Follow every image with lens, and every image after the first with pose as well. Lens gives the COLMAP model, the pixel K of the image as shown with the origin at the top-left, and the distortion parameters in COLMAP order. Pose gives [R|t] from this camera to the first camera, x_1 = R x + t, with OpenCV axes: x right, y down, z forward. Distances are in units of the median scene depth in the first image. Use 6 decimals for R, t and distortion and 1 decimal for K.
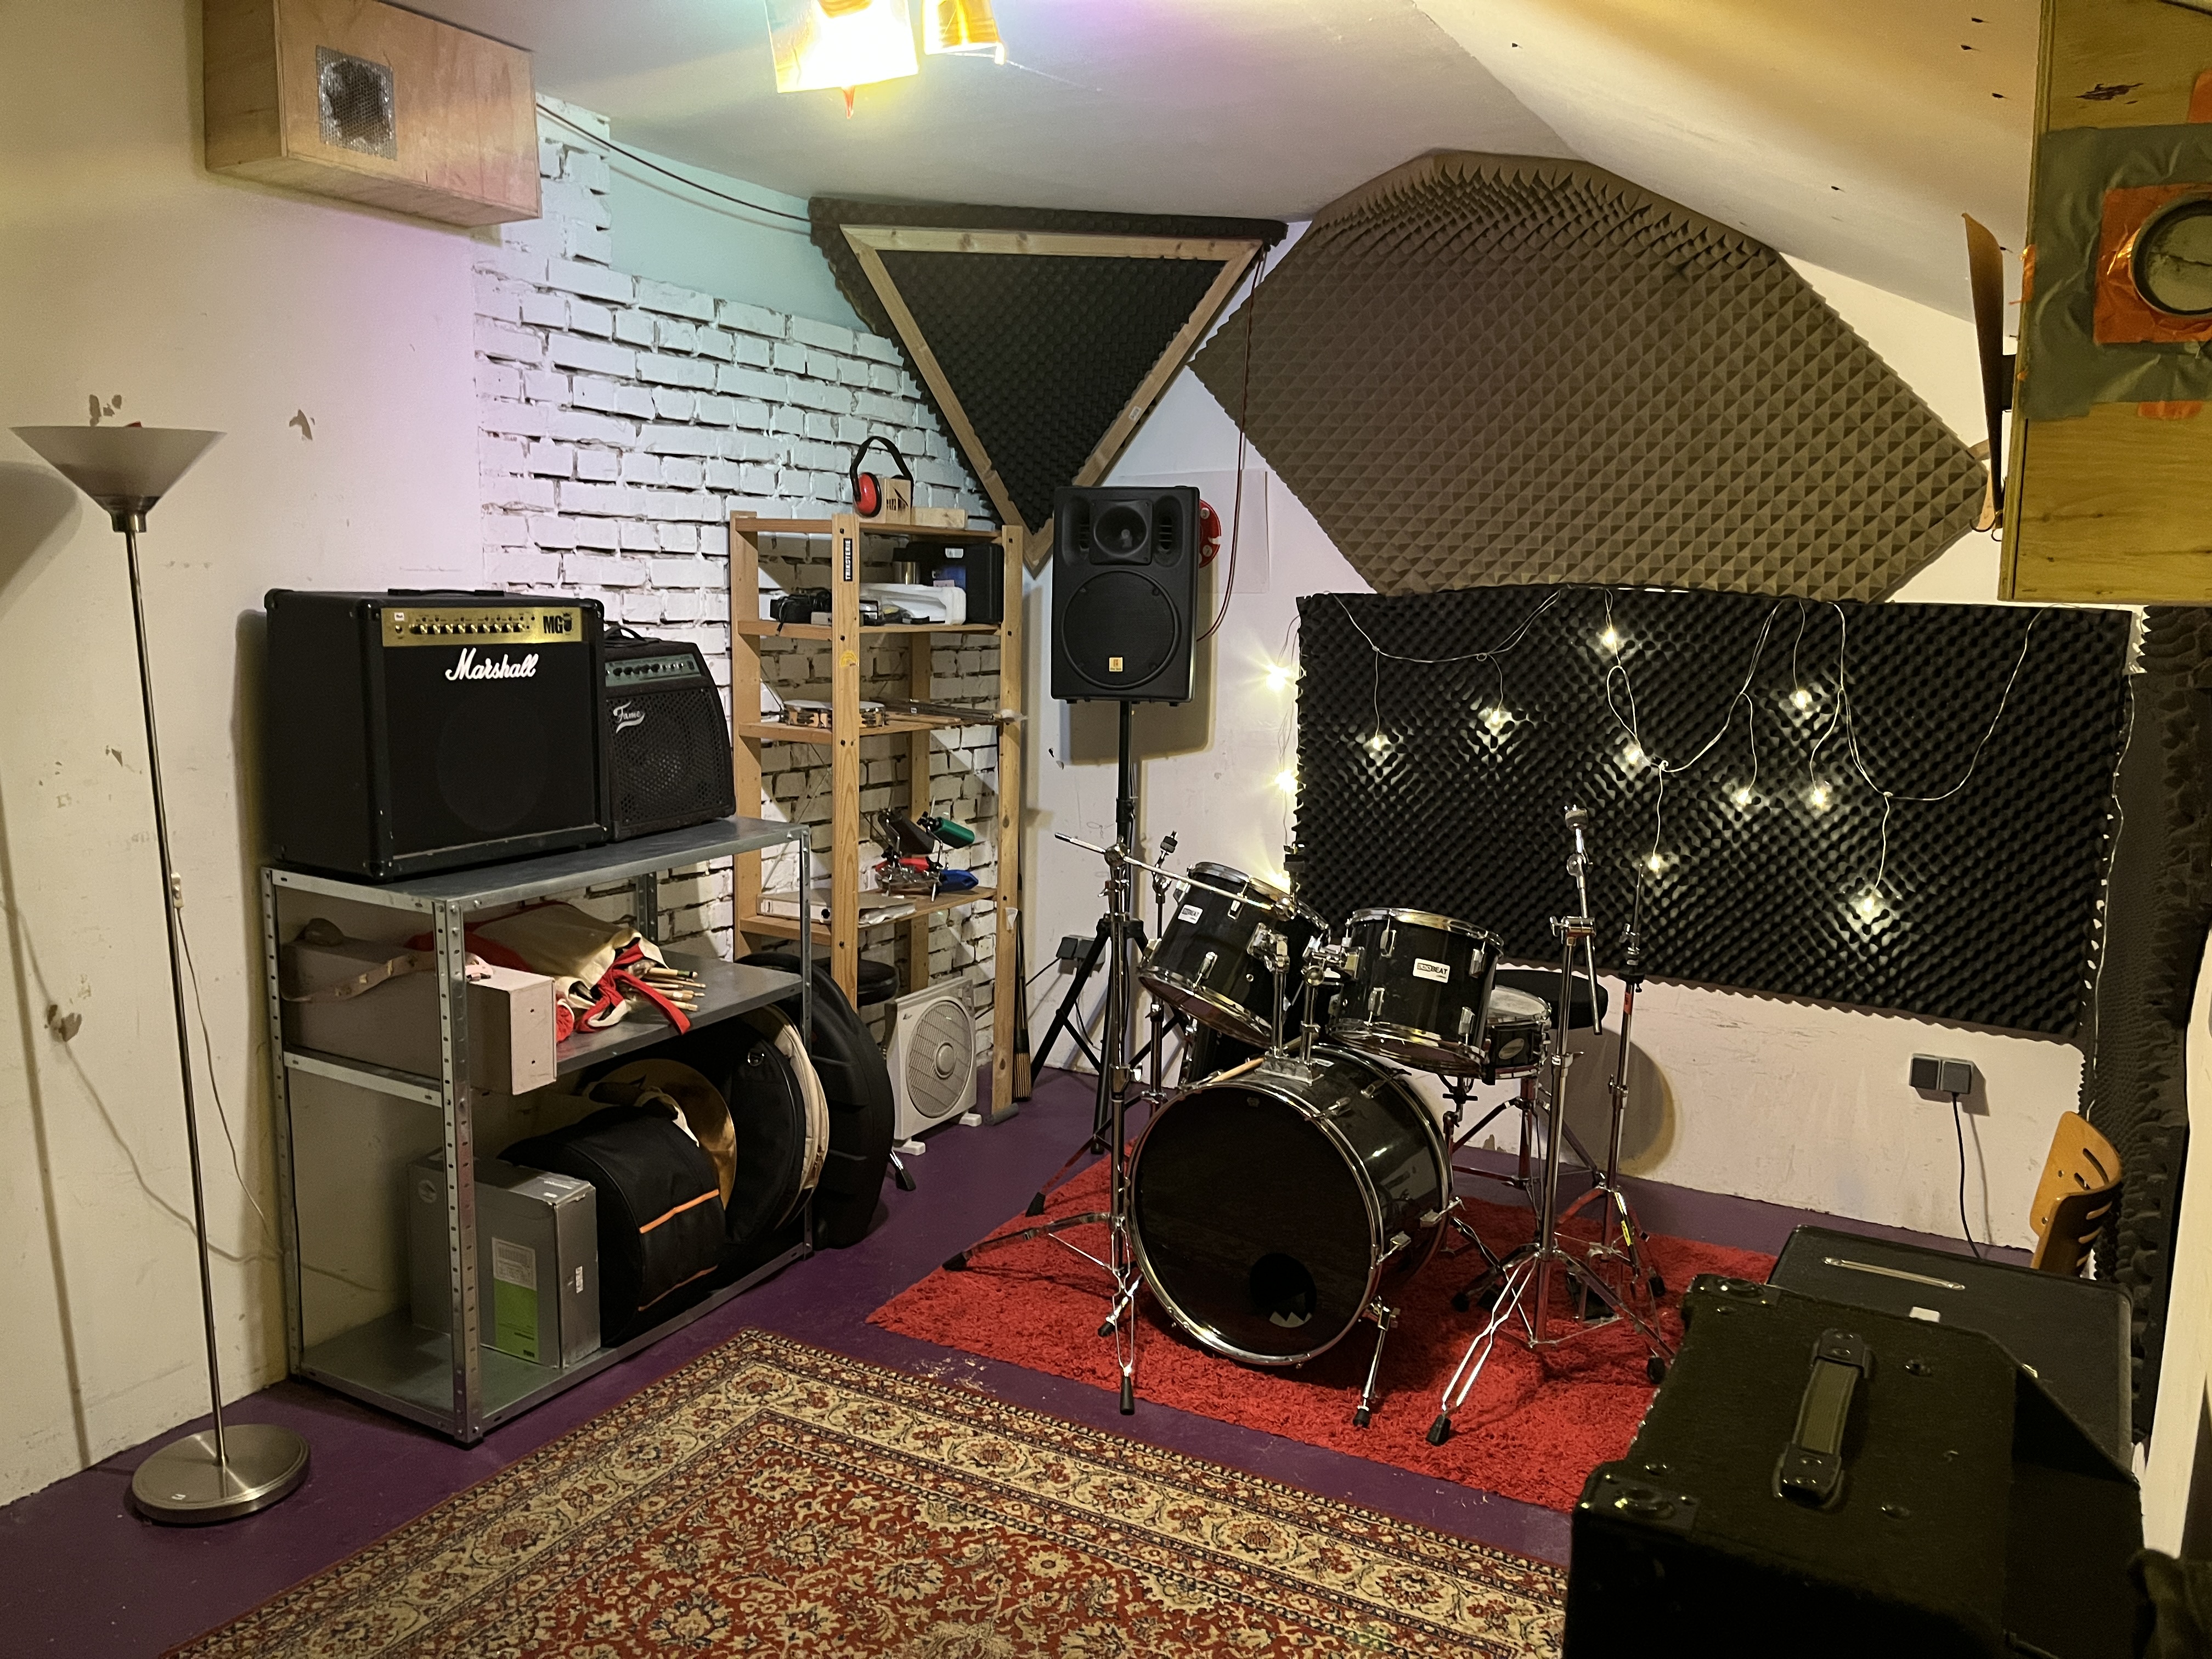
lens RADIAL K [[1658.3, 0, 1096.4], [0, 1658.3, 835.8], [0, 0, 1]] dist [0.065885, -0.065800]
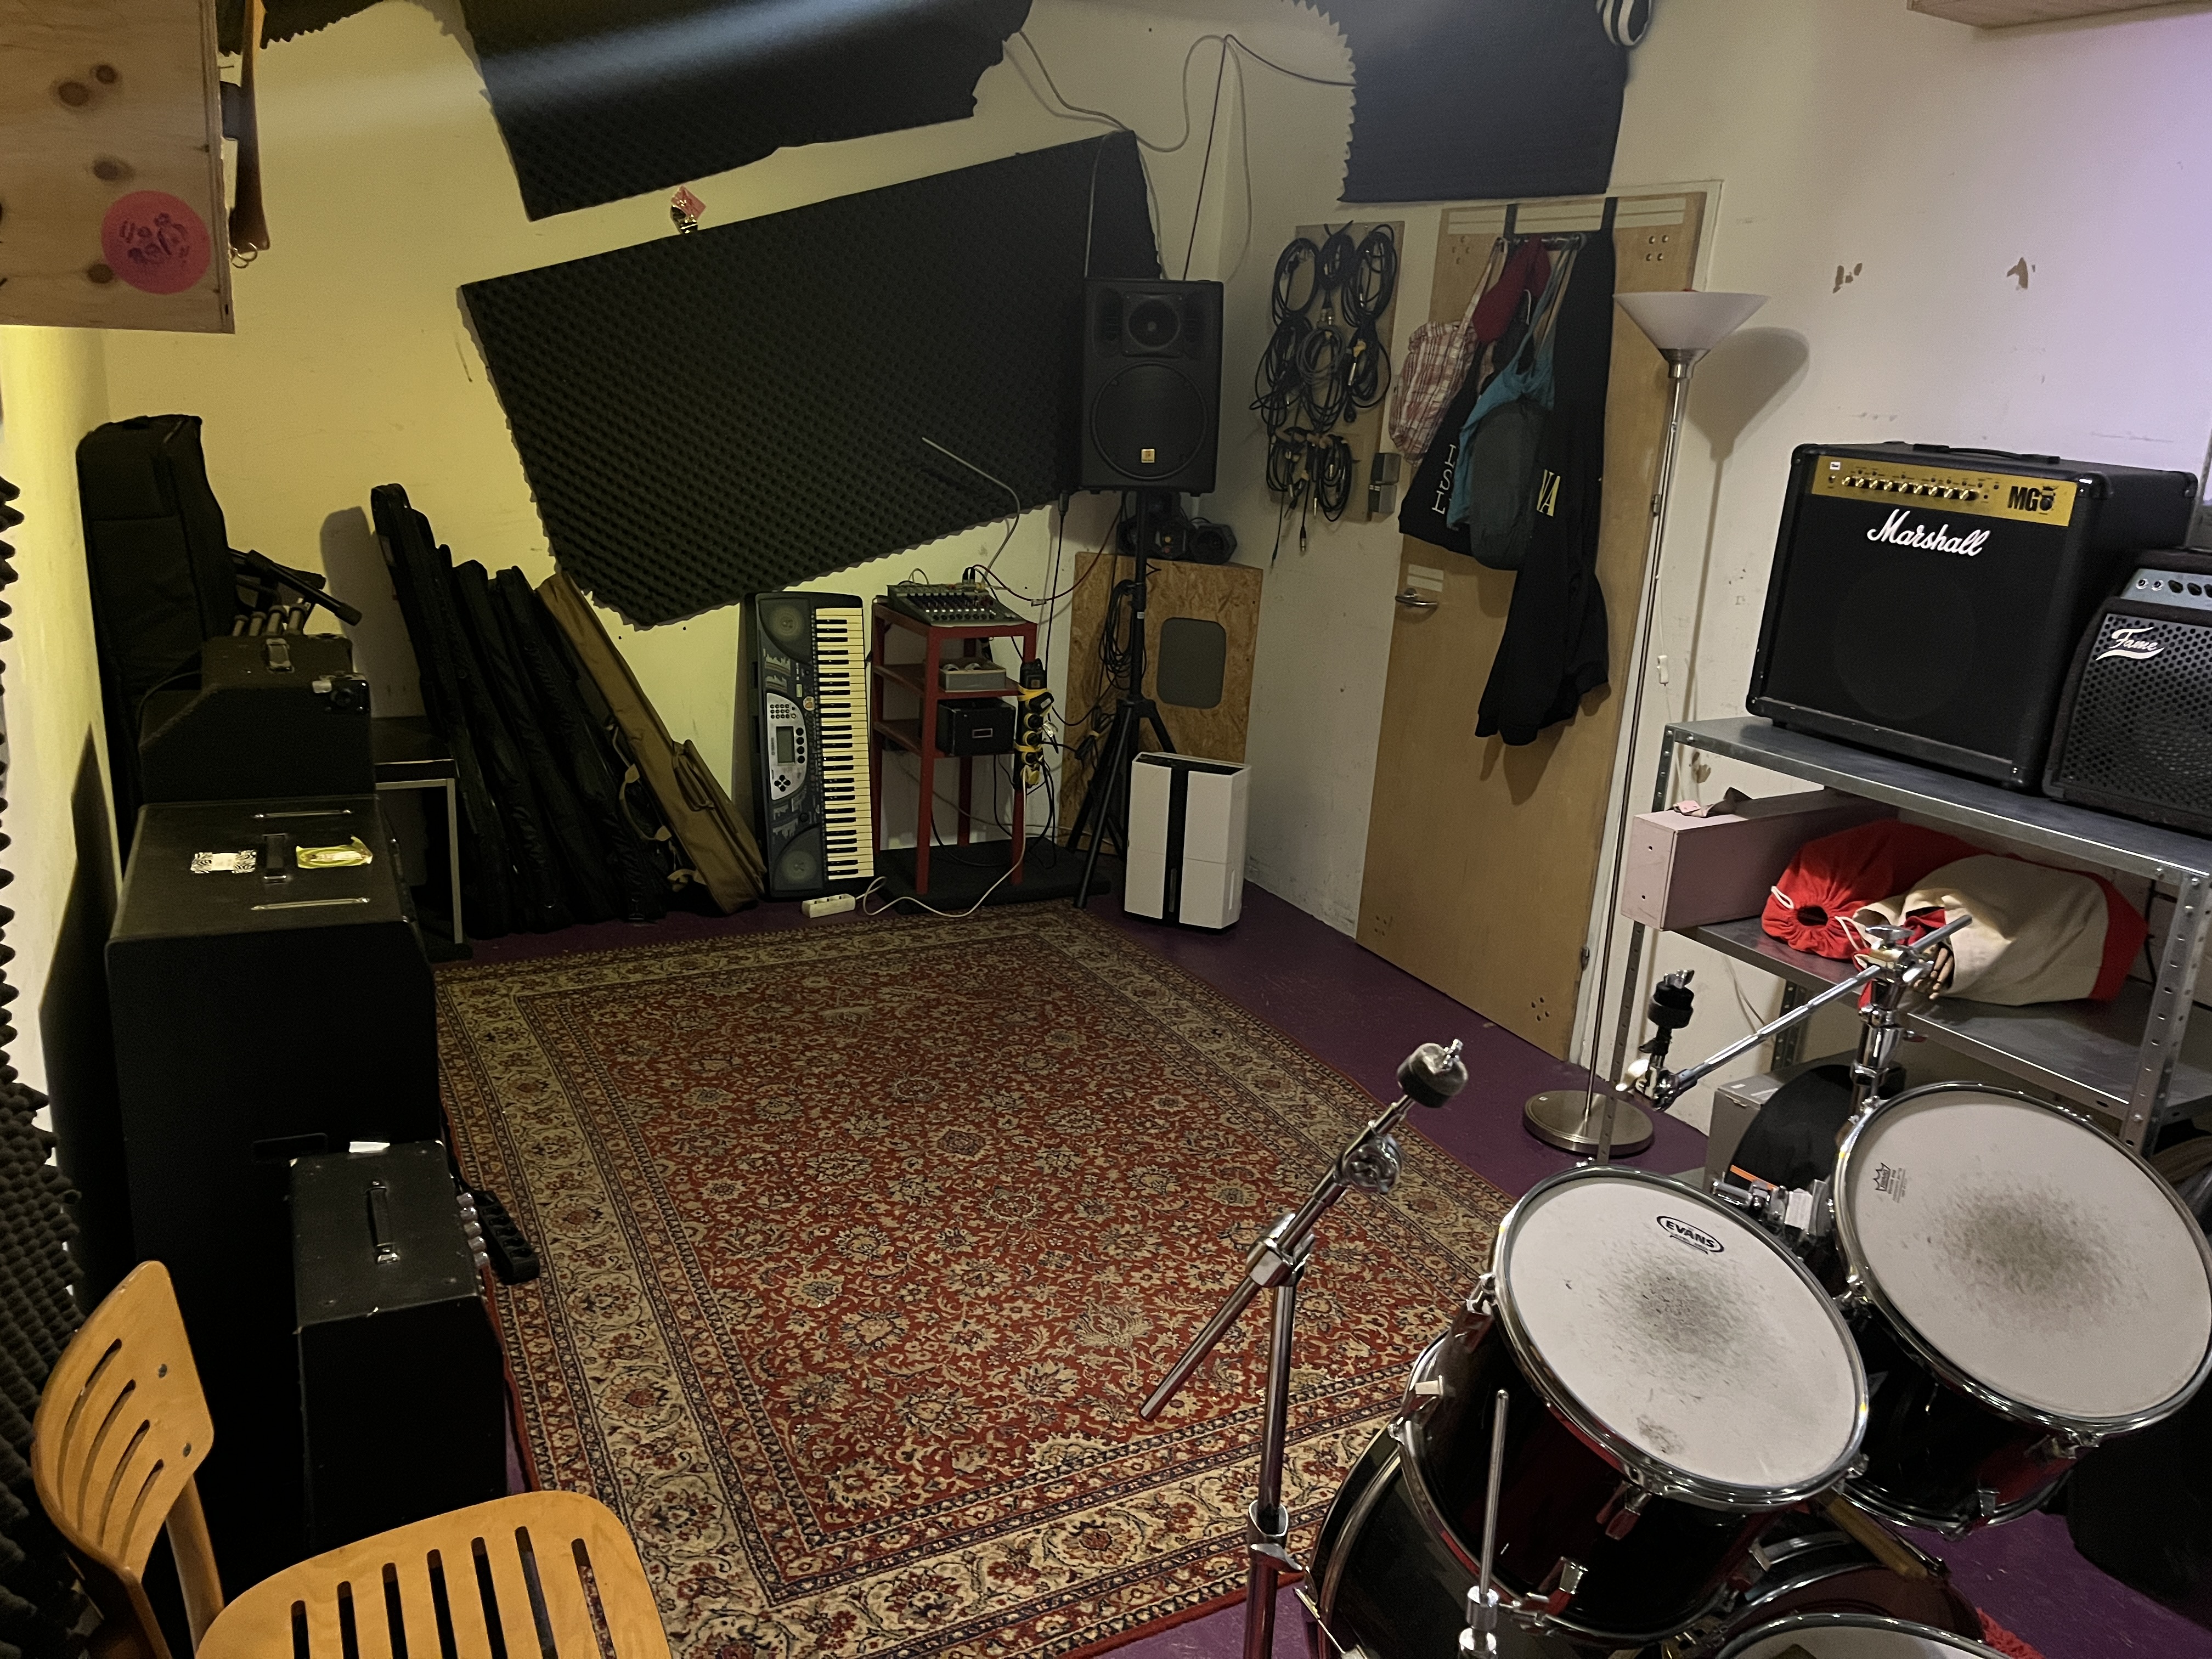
lens RADIAL K [[1658.3, 0, 1098.1], [0, 1658.3, 825.6], [0, 0, 1]] dist [0.065885, -0.065800]
pose [[-0.548358, 0.181111, -0.816396, 0.702440], [-0.201517, 0.918876, 0.339200, -0.192481], [0.811600, 0.350521, -0.467376, 1.239247]]
